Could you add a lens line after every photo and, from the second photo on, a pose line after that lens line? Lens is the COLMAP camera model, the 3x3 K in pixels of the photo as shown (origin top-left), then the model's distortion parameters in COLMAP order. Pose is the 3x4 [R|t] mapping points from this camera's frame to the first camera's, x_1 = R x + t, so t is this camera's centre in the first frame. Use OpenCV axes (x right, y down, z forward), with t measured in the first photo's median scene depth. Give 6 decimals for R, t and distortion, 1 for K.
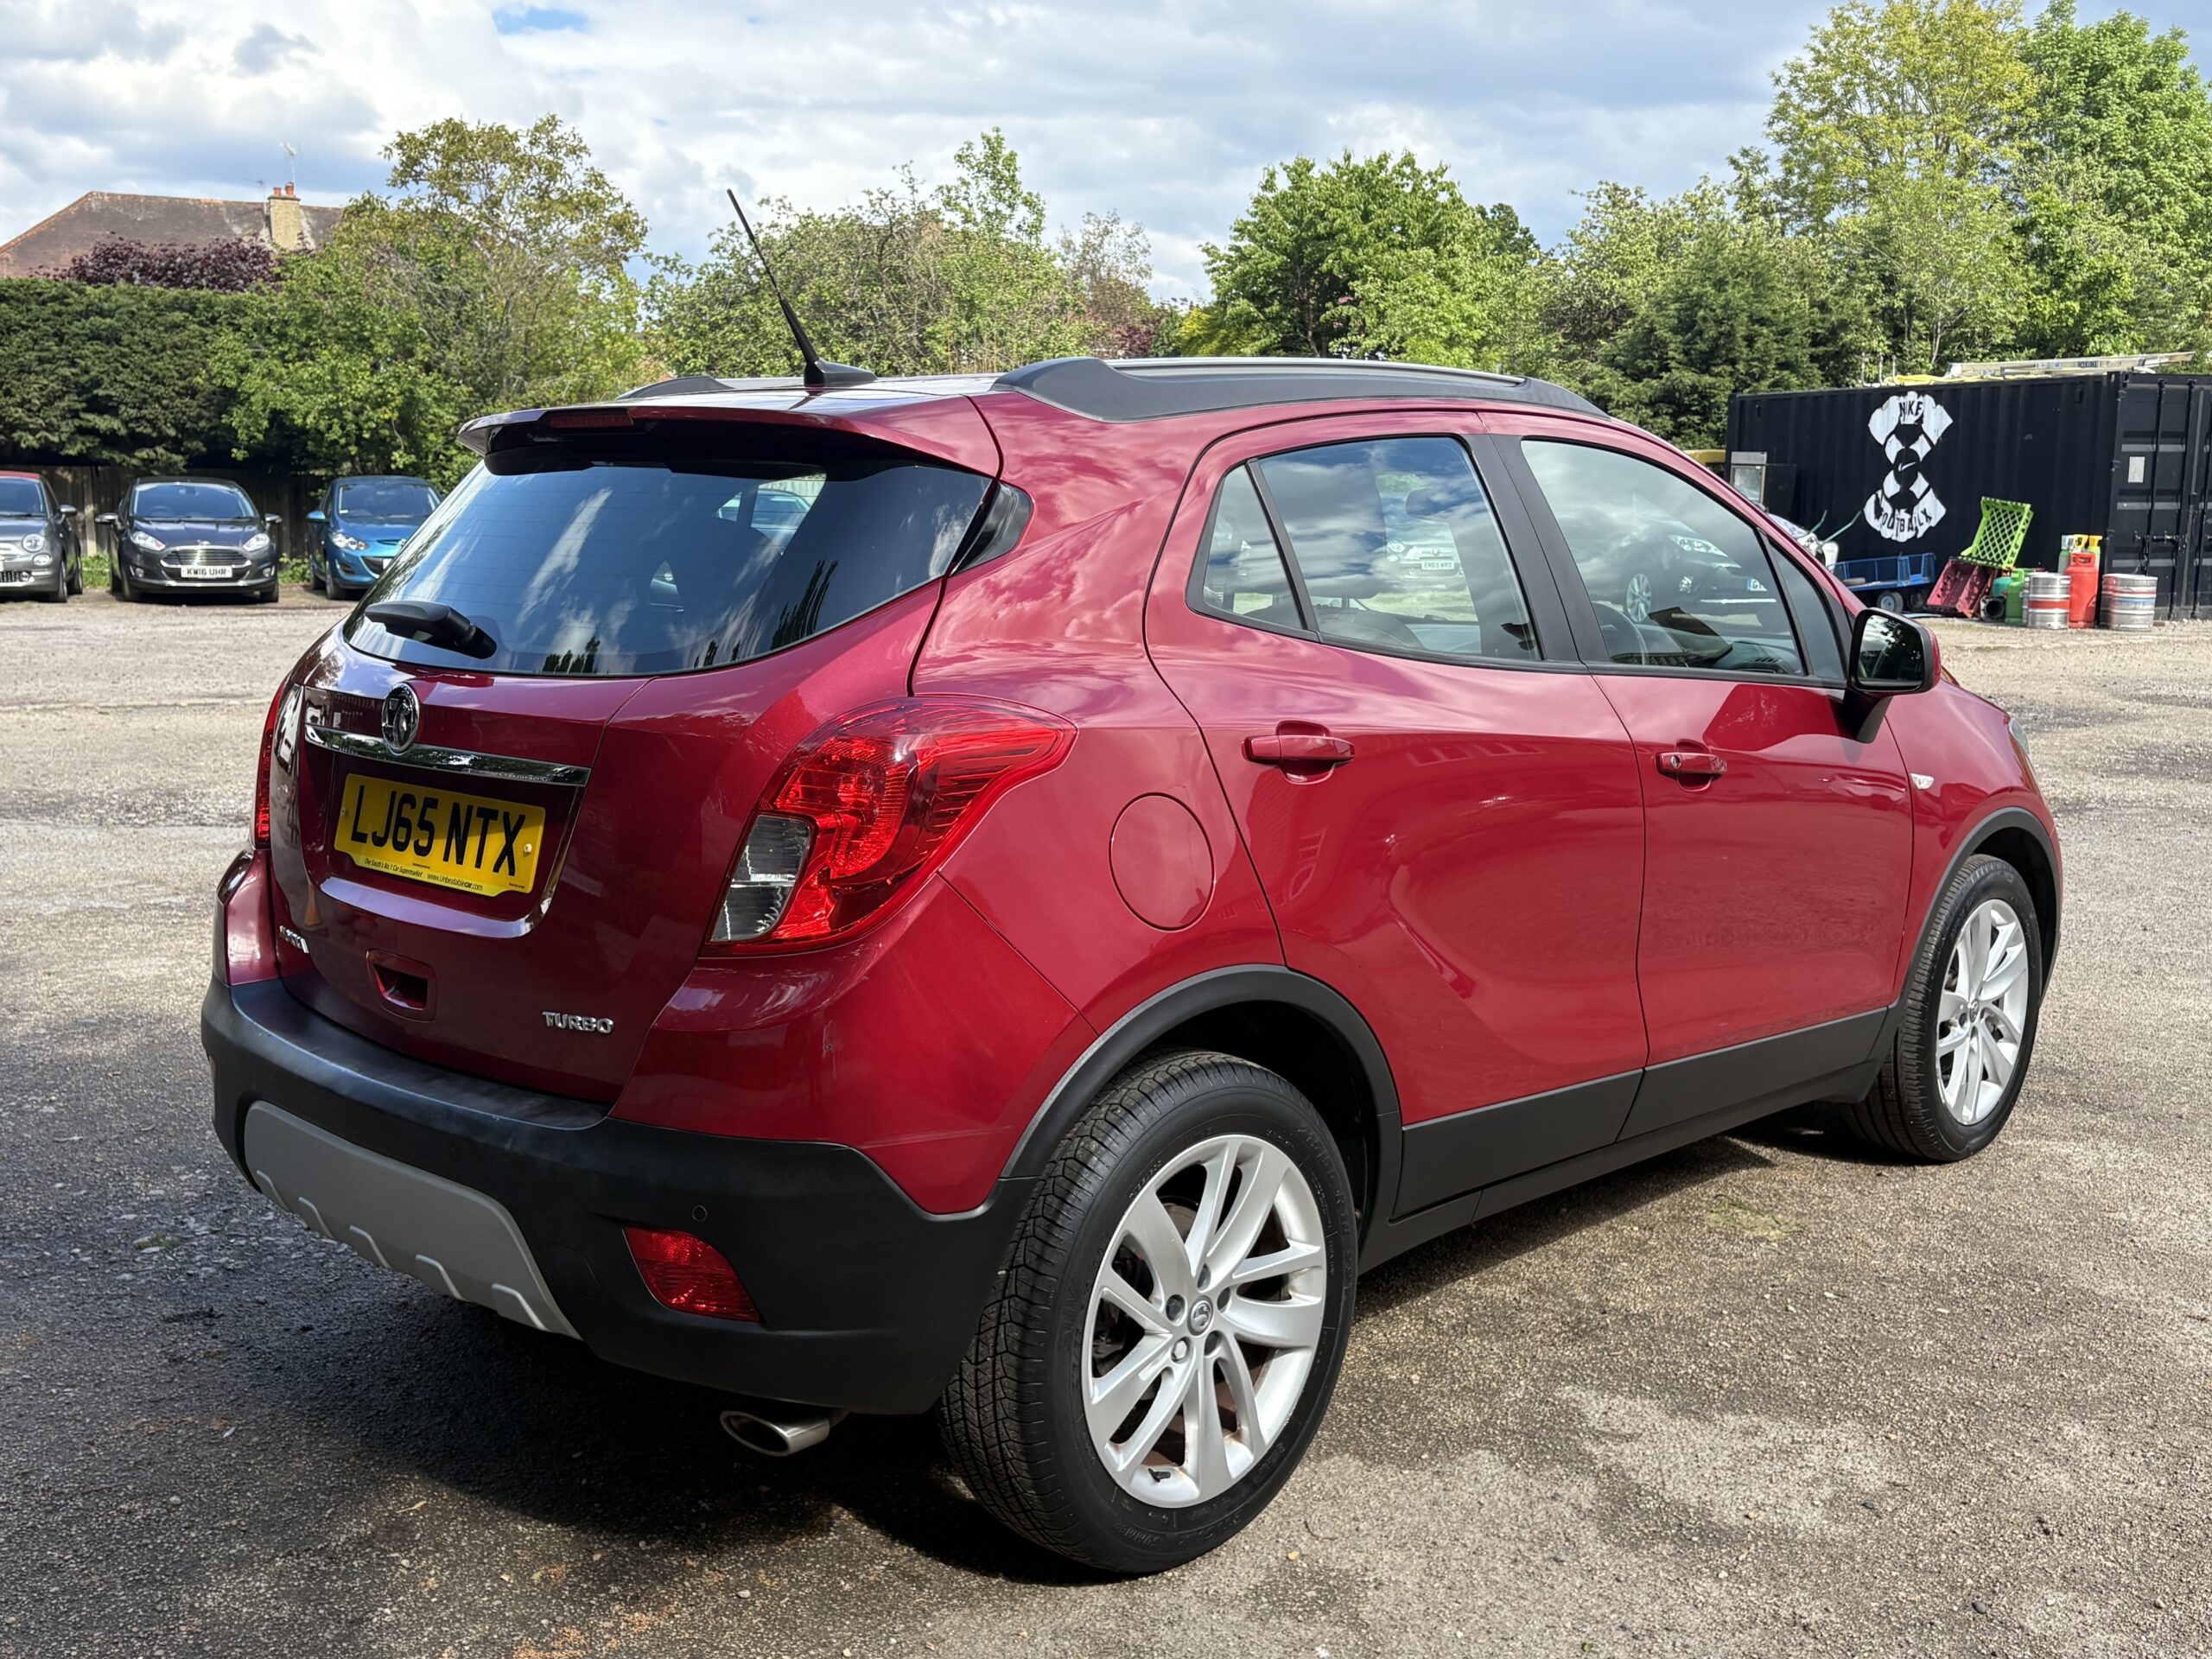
lens RADIAL K [[2134.8, 0, 1103.6], [0, 2134.8, 757.3], [0, 0, 1]] dist [0.067564, 0.009686]
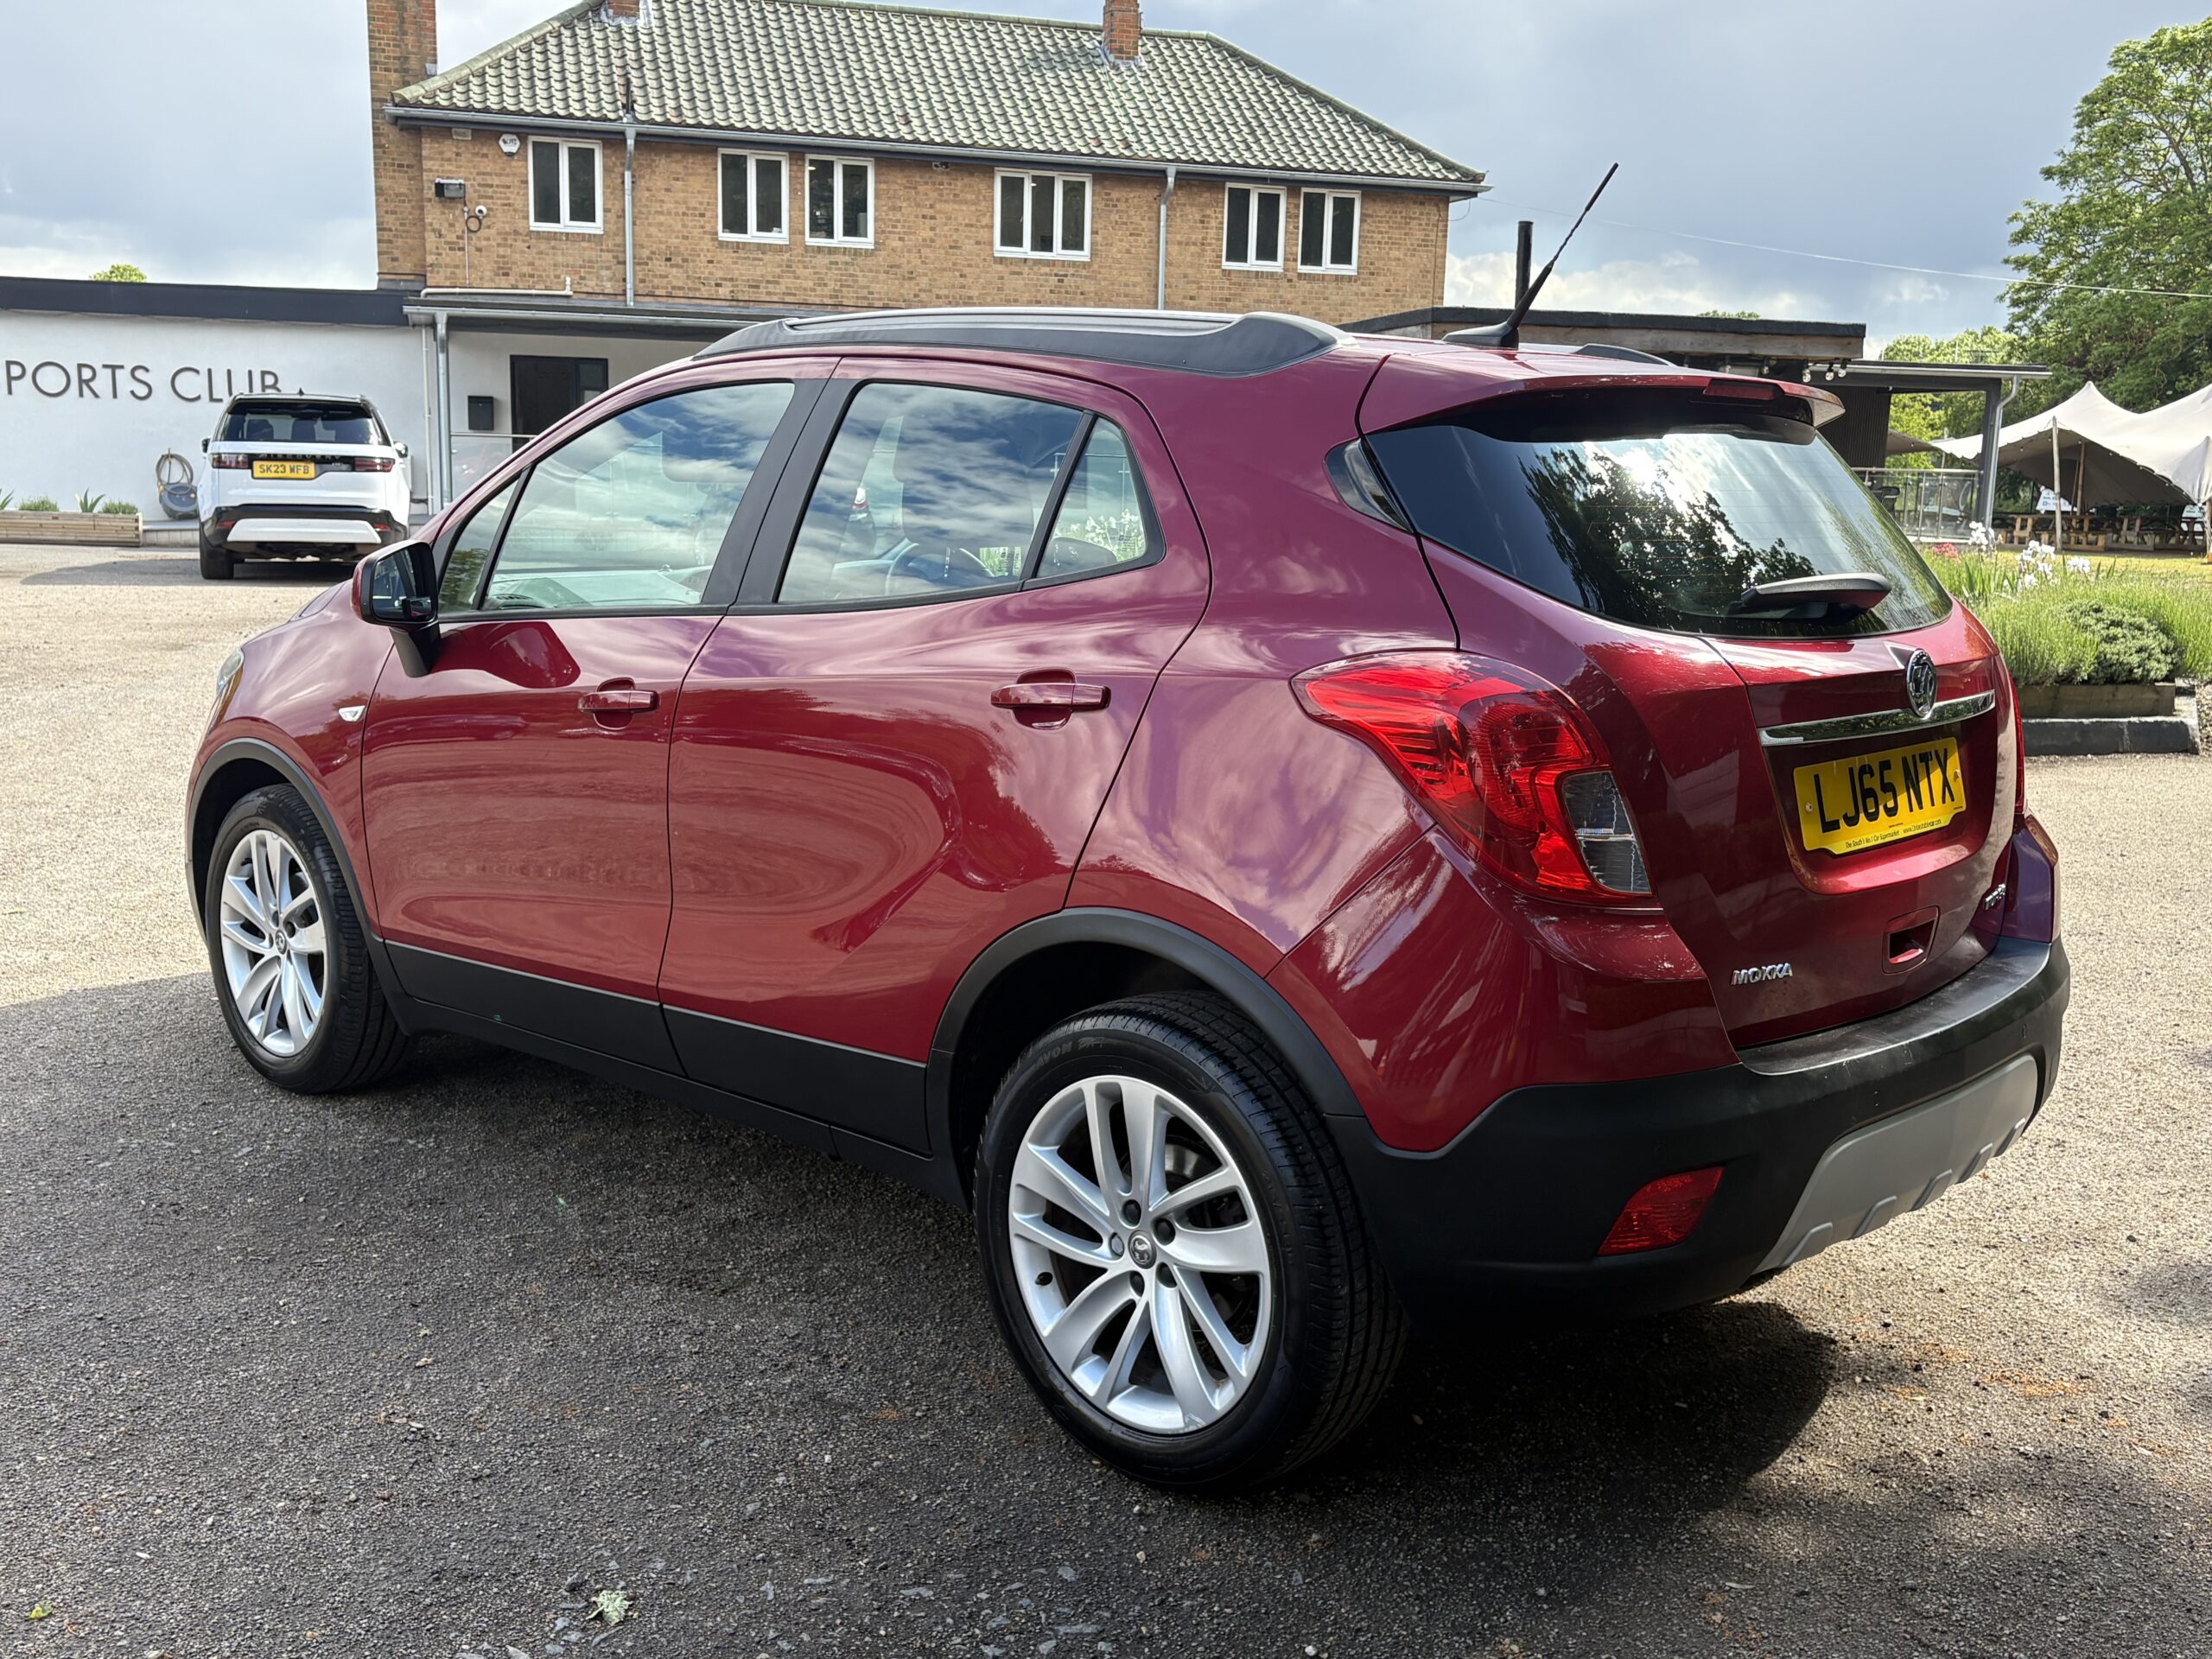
lens RADIAL K [[2159.1, 0, 1090.6], [0, 2159.1, 822.5], [0, 0, 1]] dist [0.033300, 0.009082]
pose [[-0.000479, -0.174300, 0.984693, -0.070379], [0.095916, 0.980145, 0.173541, -0.008929], [-0.995389, 0.094531, 0.016249, 0.070866]]
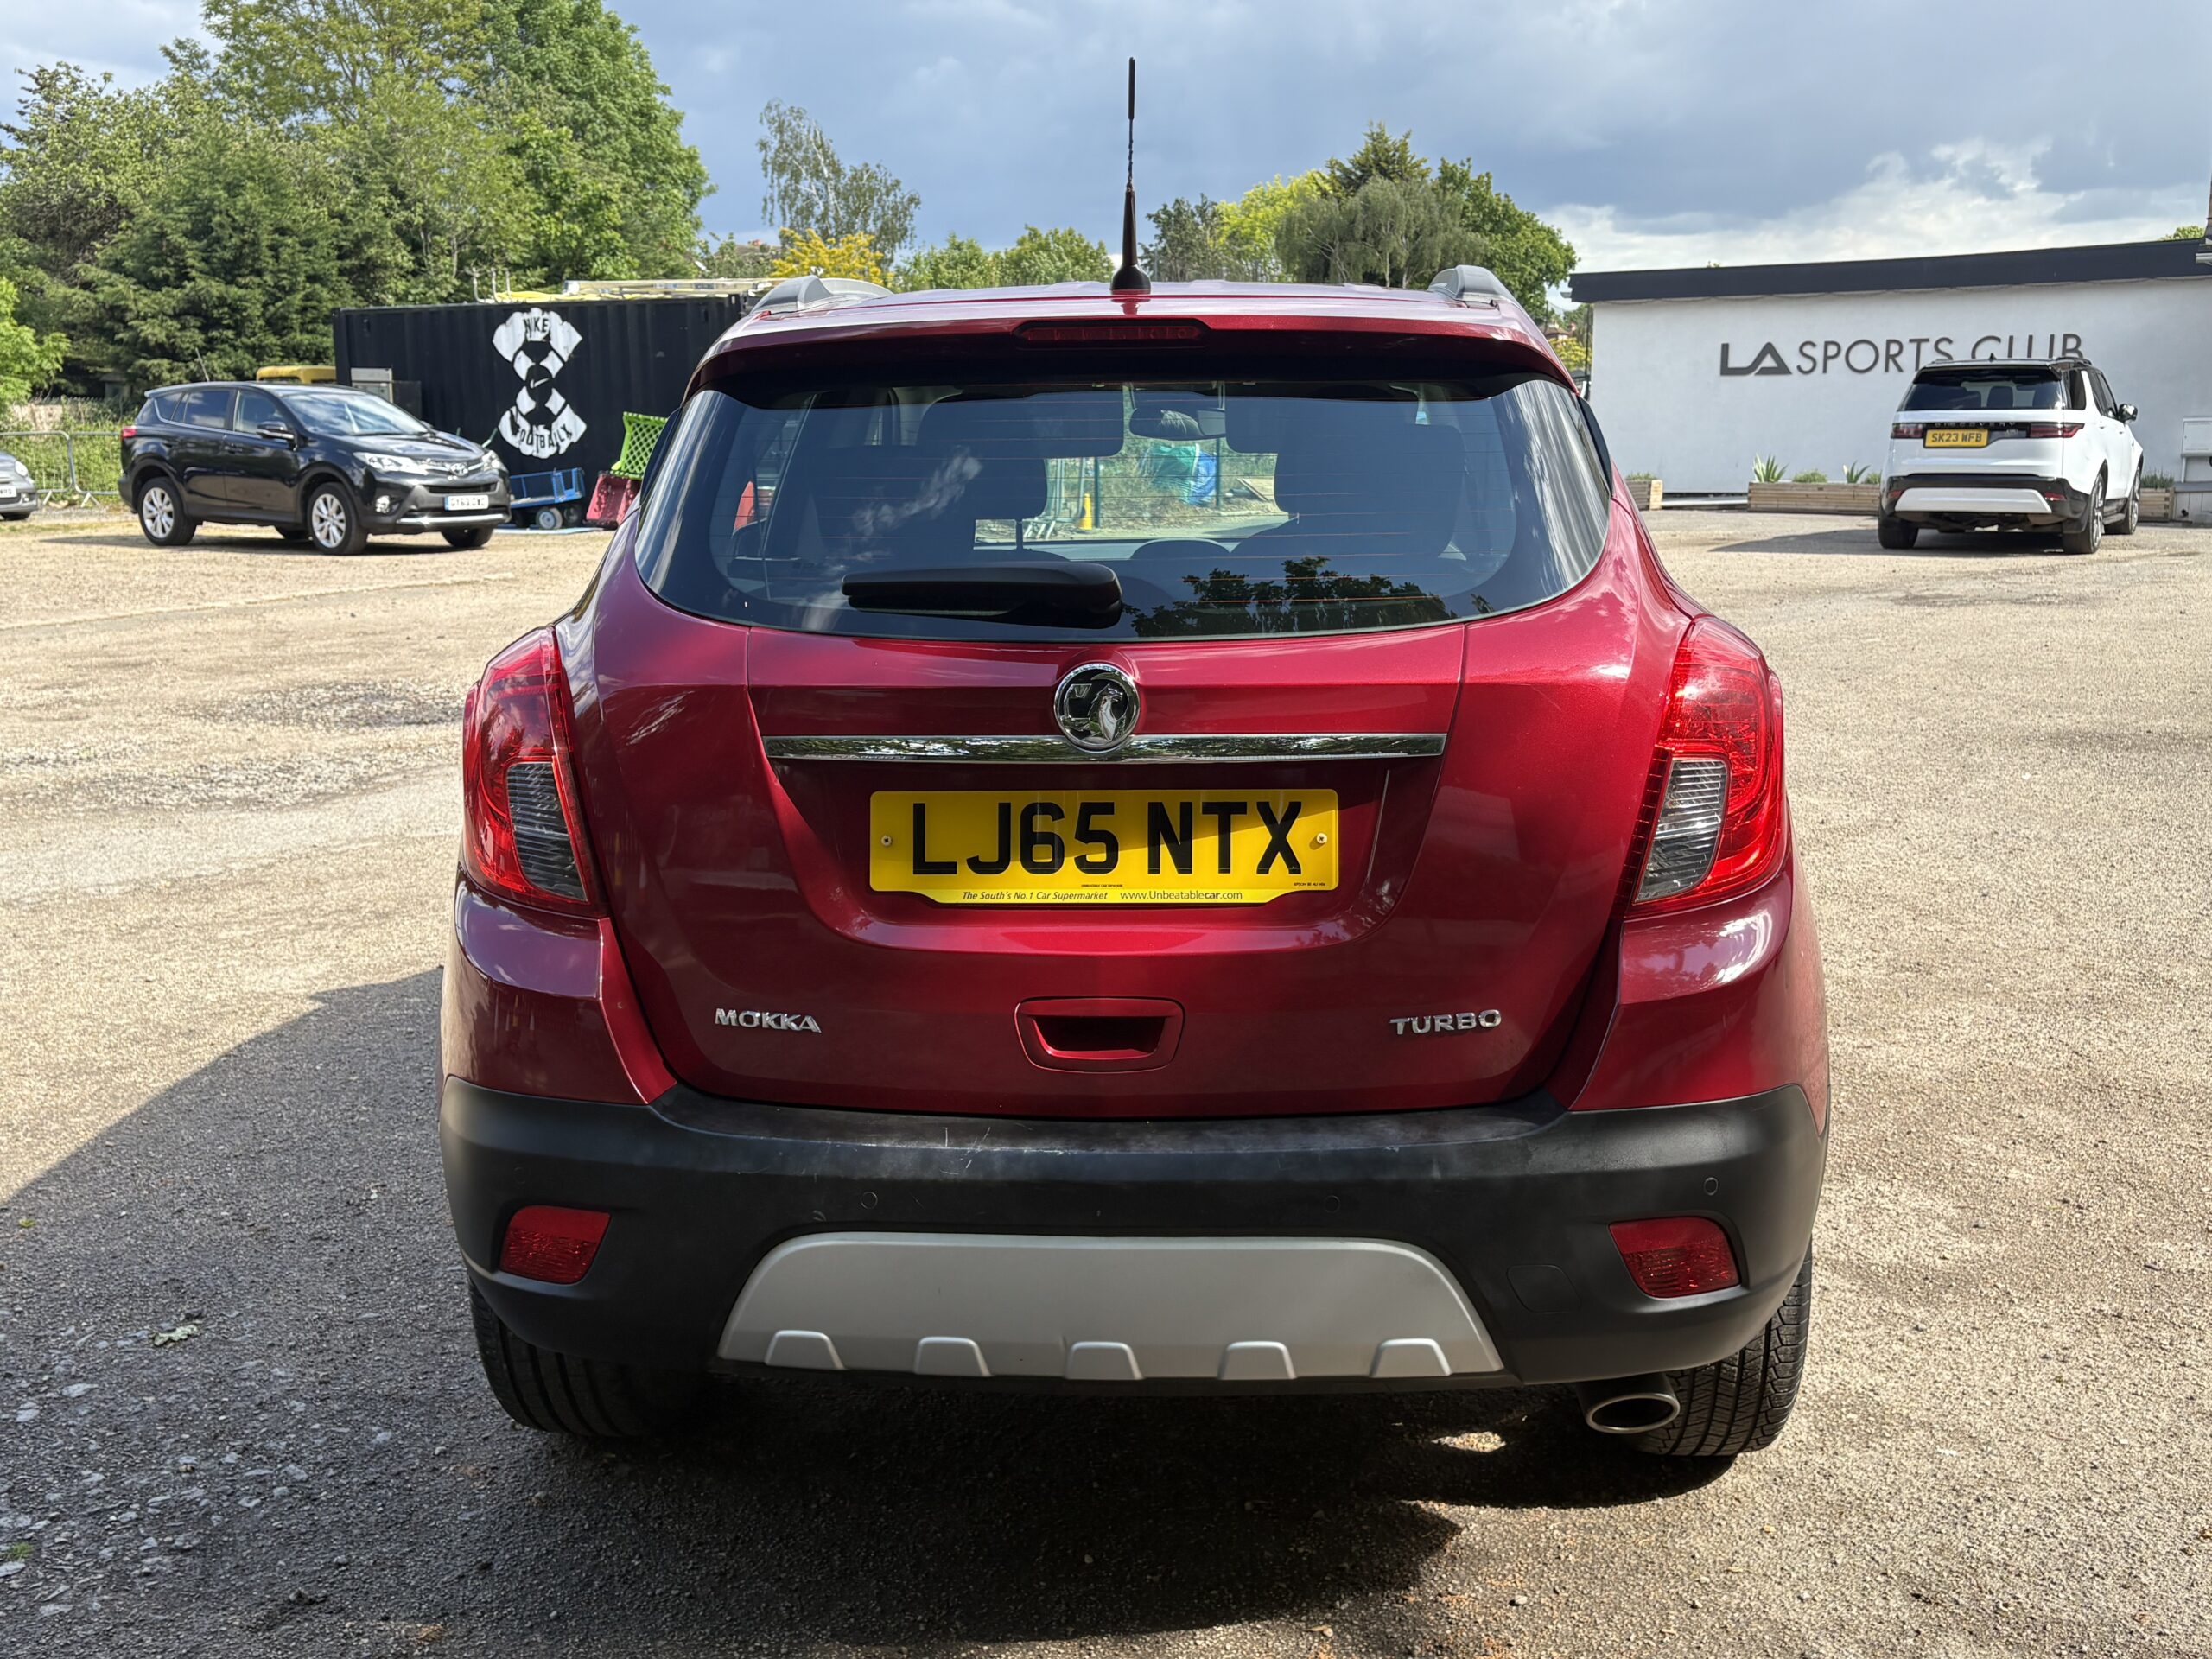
lens RADIAL K [[2203.1, 0, 1105.7], [0, 2203.1, 794.9], [0, 0, 1]] dist [-0.065818, 0.194024]
pose [[0.775574, -0.126312, 0.618490, -0.042810], [0.094332, 0.991966, 0.084295, -0.002796], [-0.624168, -0.007034, 0.781258, 0.017671]]
